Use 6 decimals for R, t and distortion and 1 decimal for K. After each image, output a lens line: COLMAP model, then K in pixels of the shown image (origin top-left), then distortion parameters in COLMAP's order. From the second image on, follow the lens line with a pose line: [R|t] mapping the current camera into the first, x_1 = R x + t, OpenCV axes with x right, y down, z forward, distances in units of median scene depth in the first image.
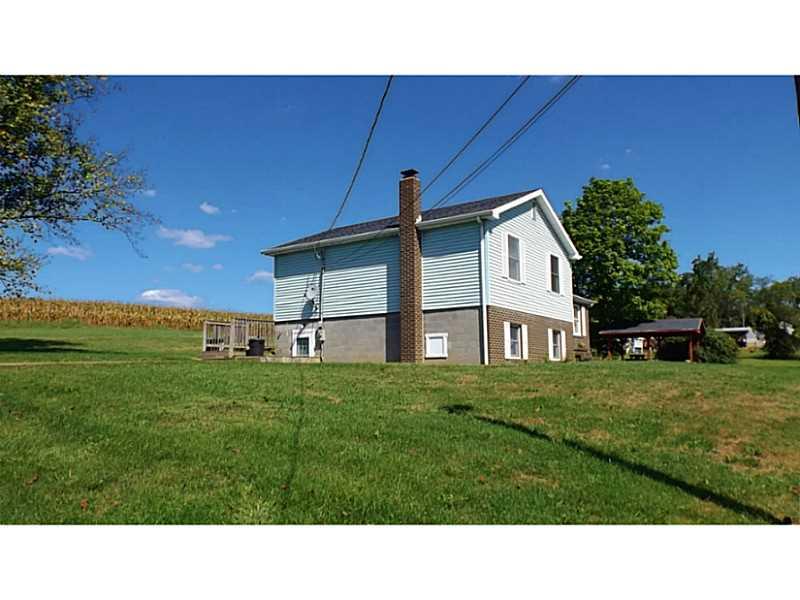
lens RADIAL K [[578.6, 0, 400.0], [0, 578.6, 300.0], [0, 0, 1]] dist [-0.007369, -0.001985]
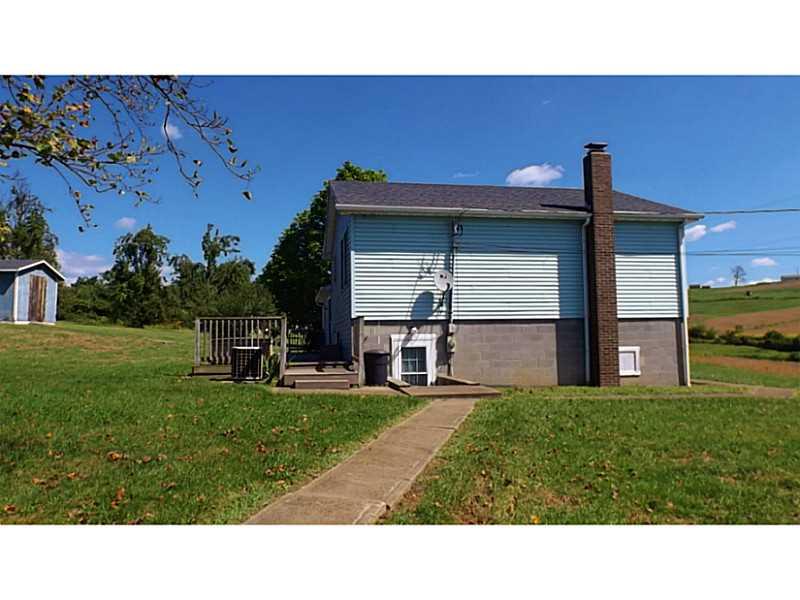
lens RADIAL K [[578.6, 0, 400.0], [0, 578.6, 300.0], [0, 0, 1]] dist [-0.007369, -0.001985]
pose [[0.705484, 0.081647, 0.704007, -0.666843], [-0.065873, 0.996596, -0.049570, 0.046409], [-0.705658, -0.011404, 0.708461, 0.559700]]
